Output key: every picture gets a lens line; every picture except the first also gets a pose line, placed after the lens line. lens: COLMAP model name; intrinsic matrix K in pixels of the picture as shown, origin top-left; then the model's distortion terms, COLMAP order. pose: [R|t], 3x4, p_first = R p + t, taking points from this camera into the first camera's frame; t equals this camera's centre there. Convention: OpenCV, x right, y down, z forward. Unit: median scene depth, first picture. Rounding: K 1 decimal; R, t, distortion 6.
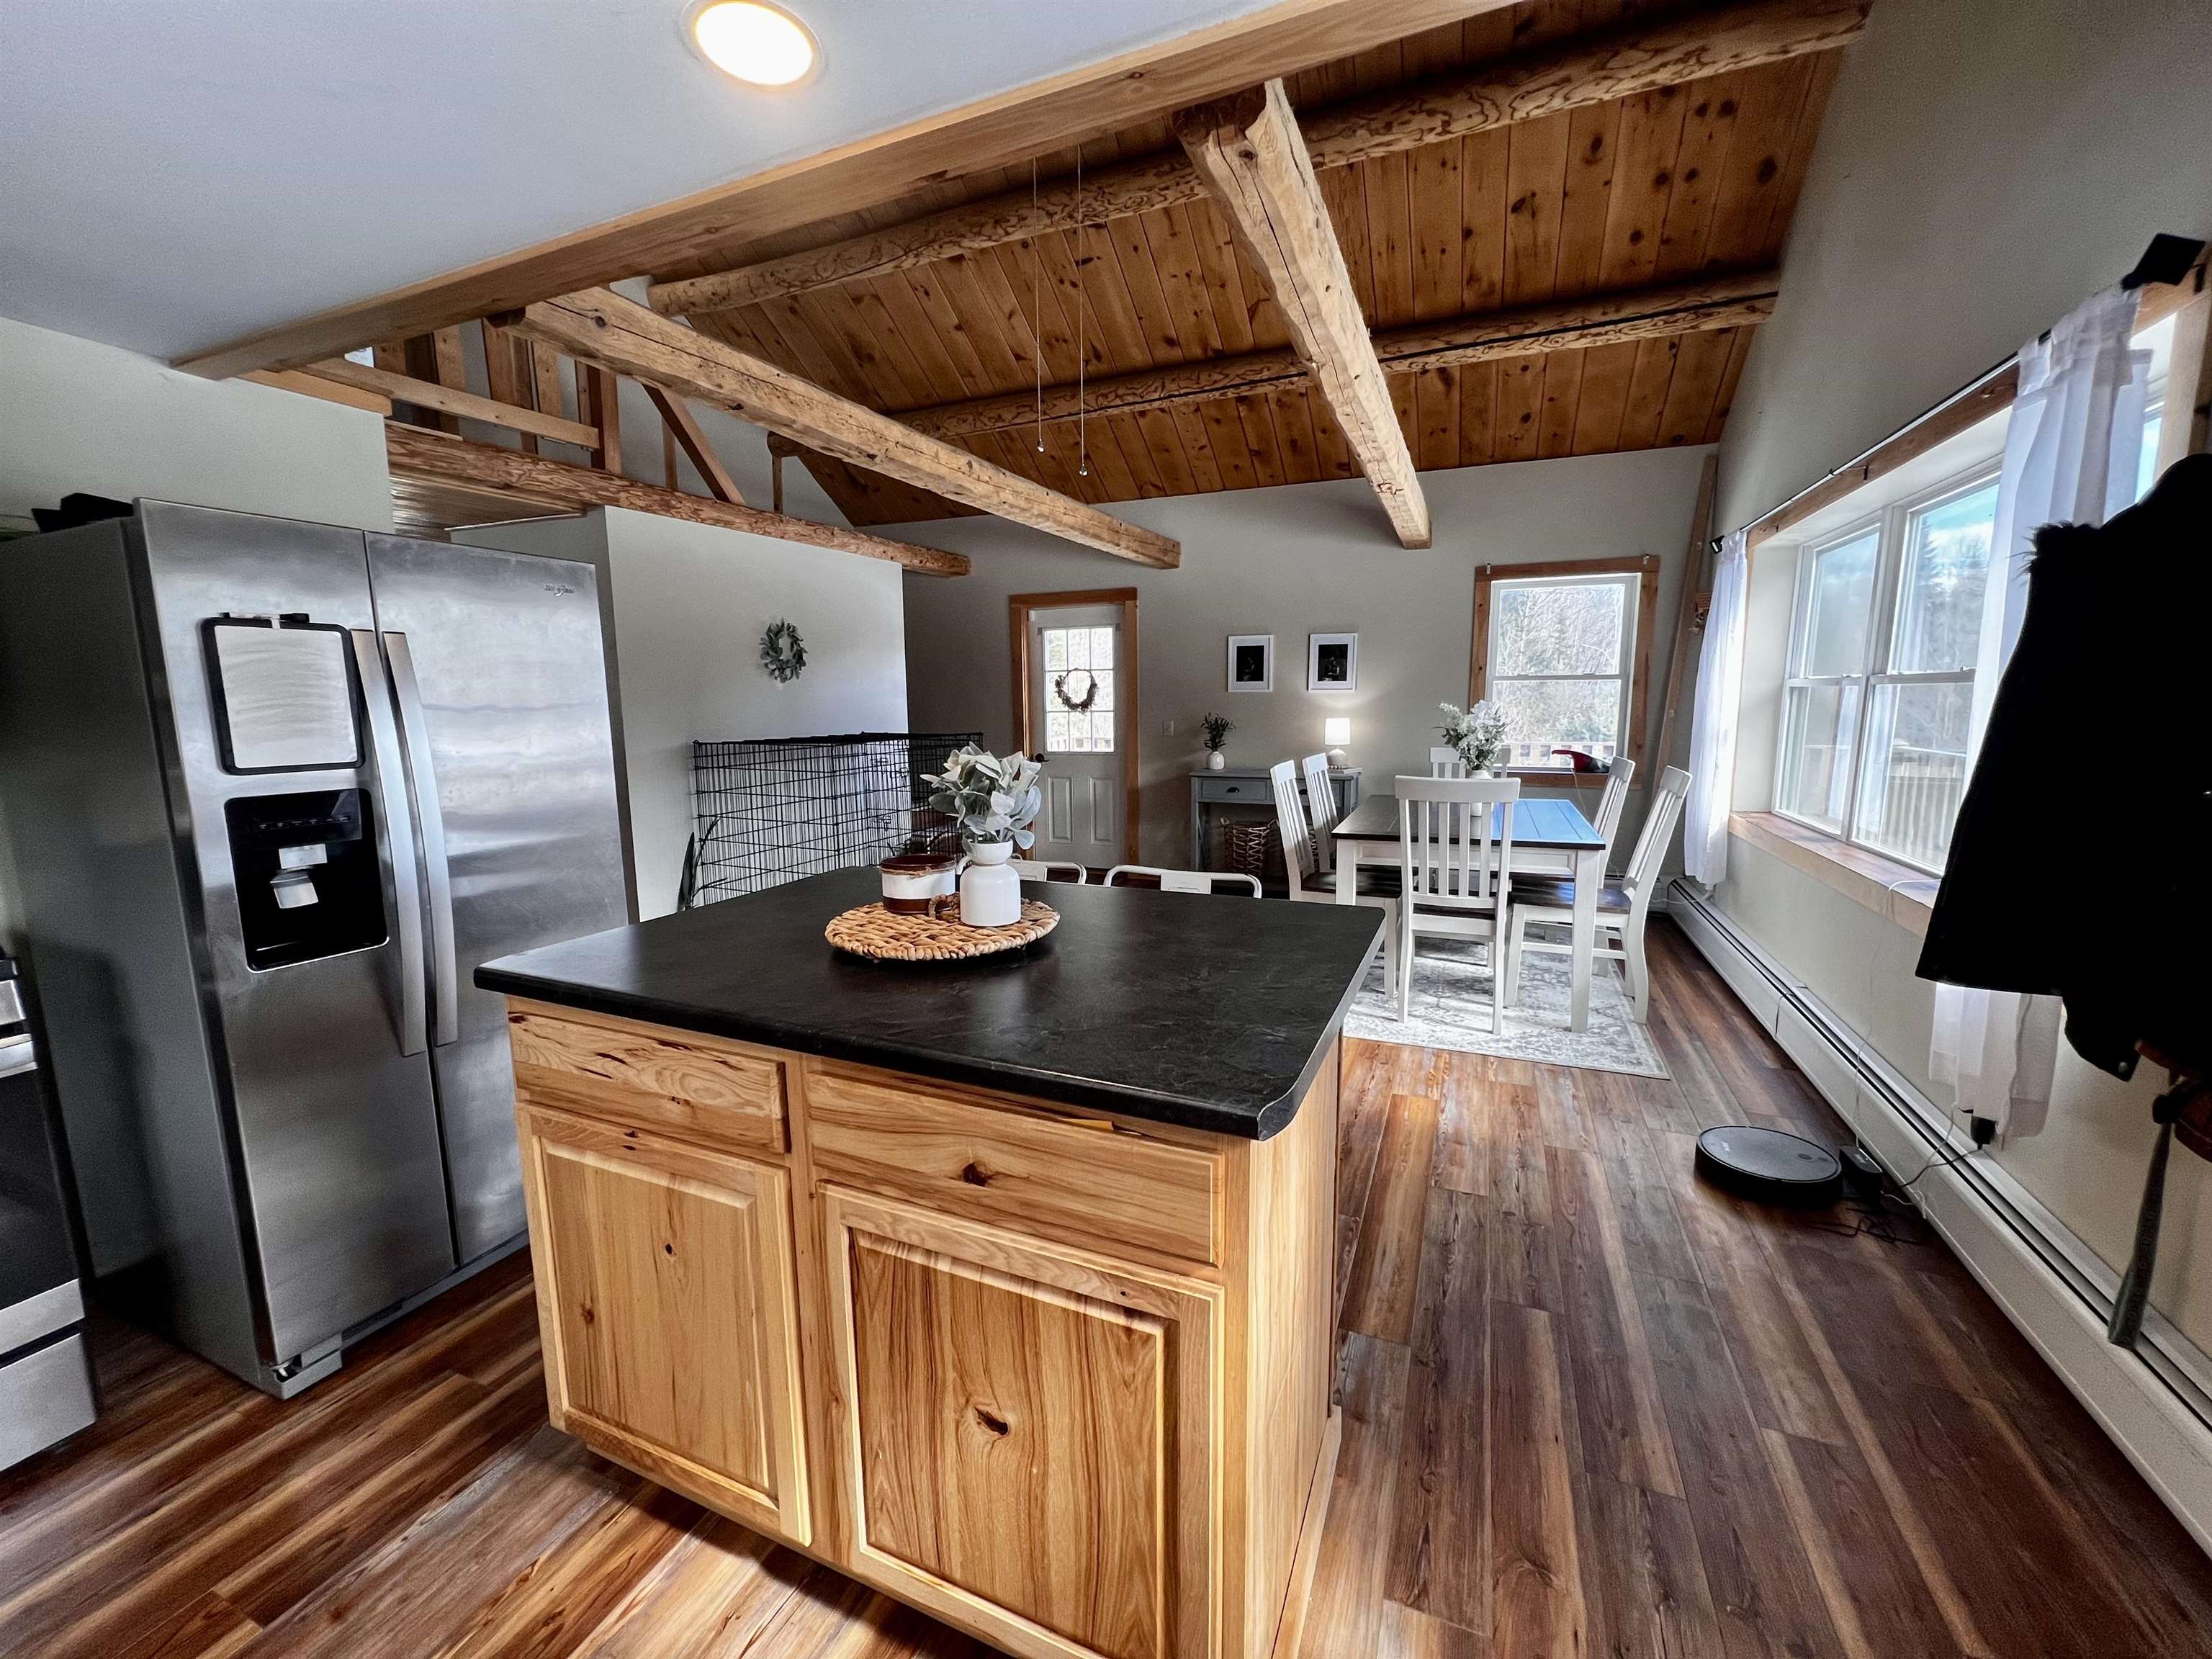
lens RADIAL K [[885.8, 0, 1101.7], [0, 885.8, 826.3], [0, 0, 1]] dist [-0.004462, 0.000862]
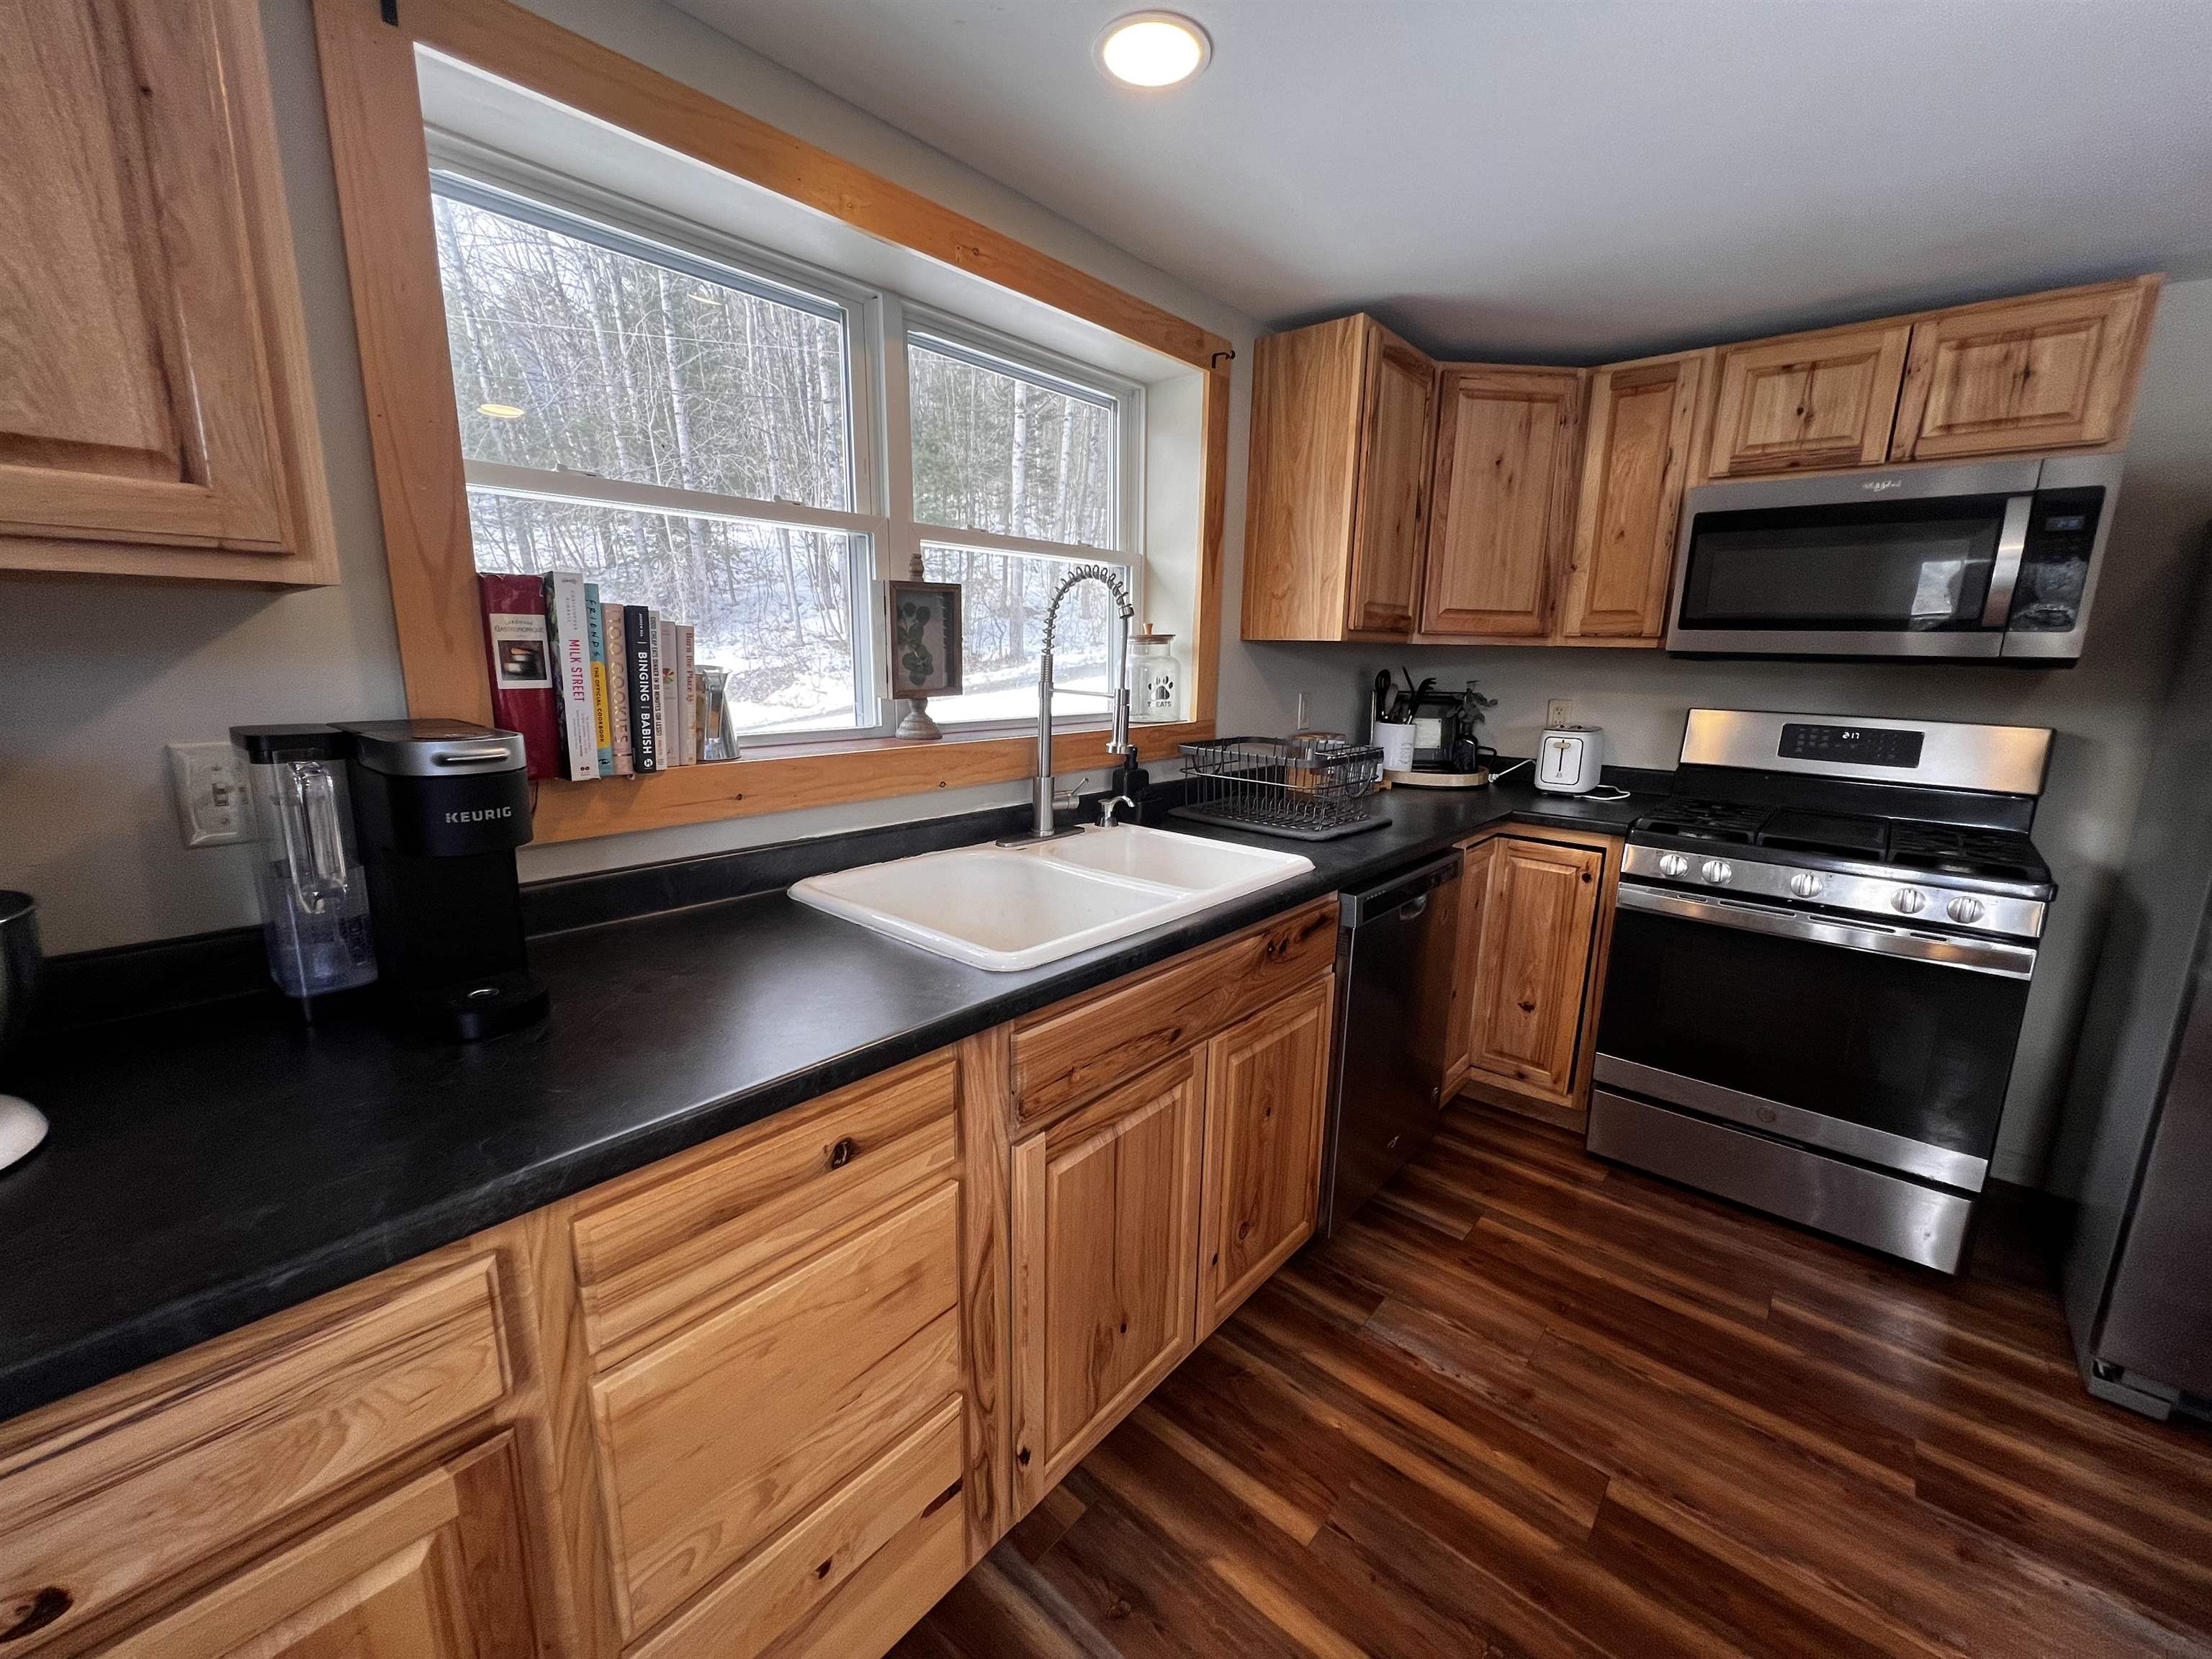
lens RADIAL K [[885.8, 0, 1100.8], [0, 885.8, 826.1], [0, 0, 1]] dist [-0.004462, 0.000862]
pose [[-0.311224, 0.190957, -0.930954, 0.076562], [-0.146830, 0.958180, 0.245627, -0.009141], [0.938925, 0.213138, -0.270170, 0.044448]]
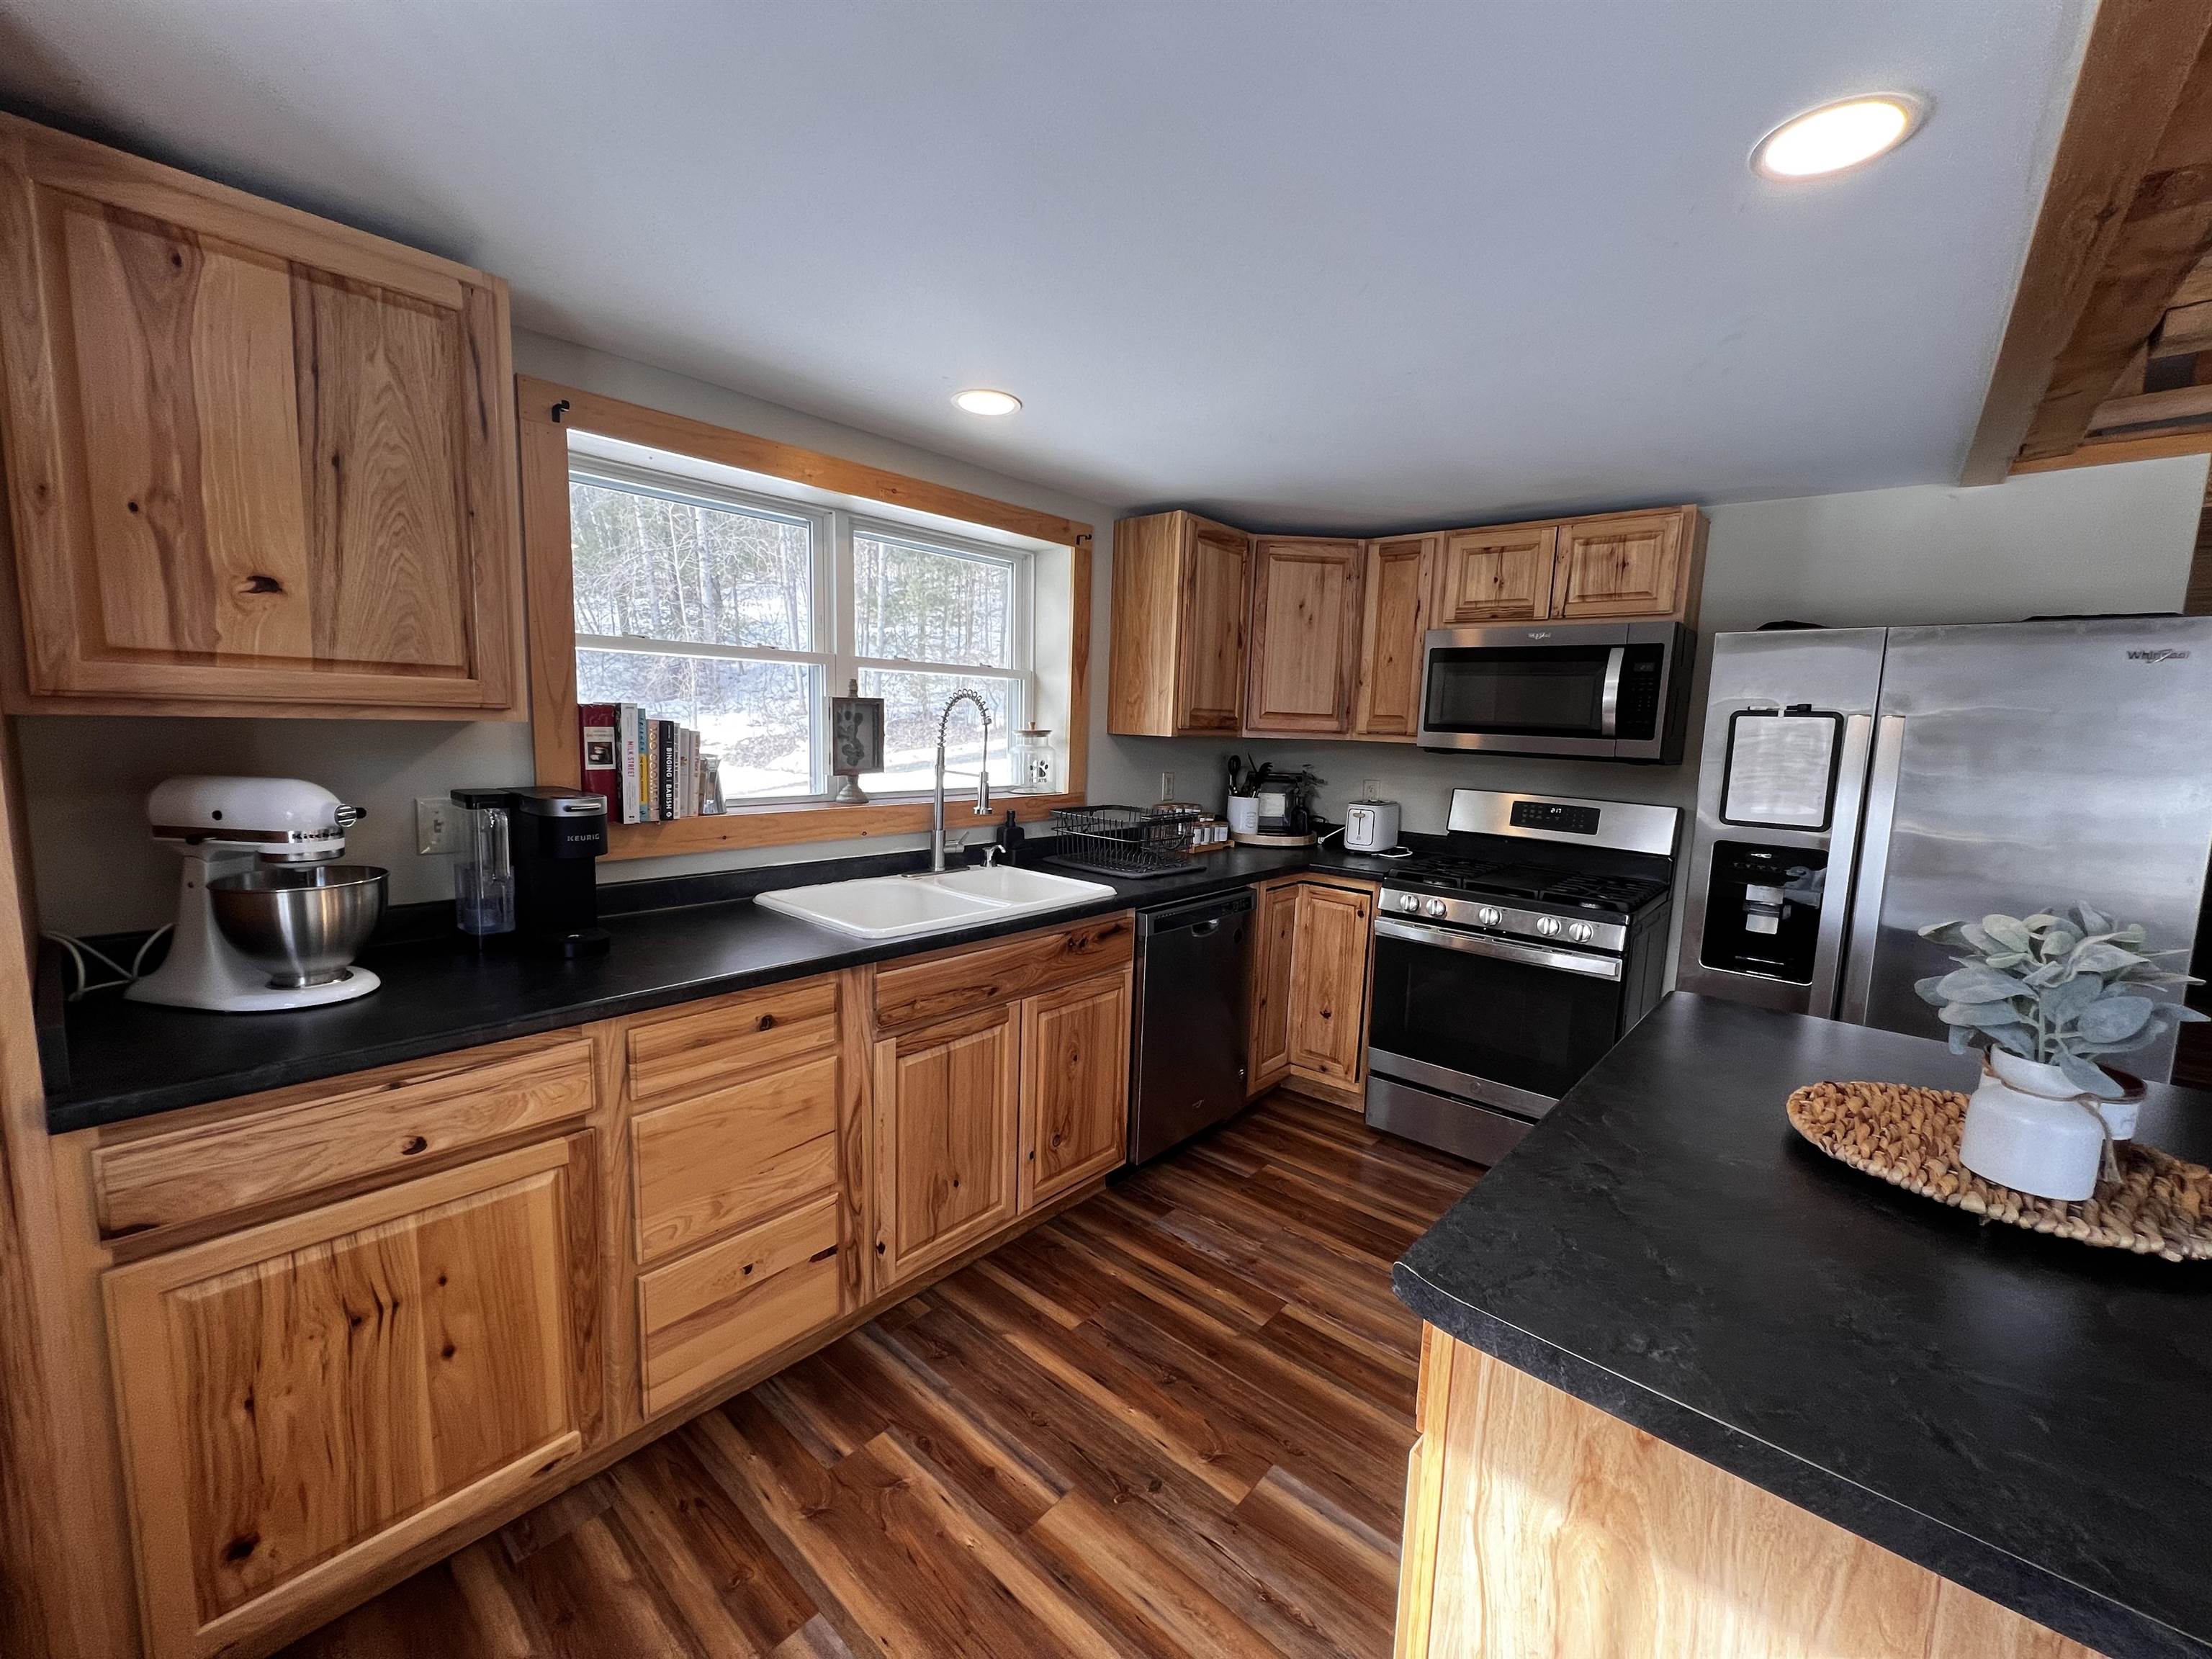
lens RADIAL K [[885.8, 0, 1101.4], [0, 885.8, 826.5], [0, 0, 1]] dist [-0.004462, 0.000862]
pose [[-0.313003, 0.114547, -0.942819, 0.229235], [-0.160971, 0.971940, 0.171526, -0.049683], [0.936012, 0.205454, -0.285781, 0.180918]]
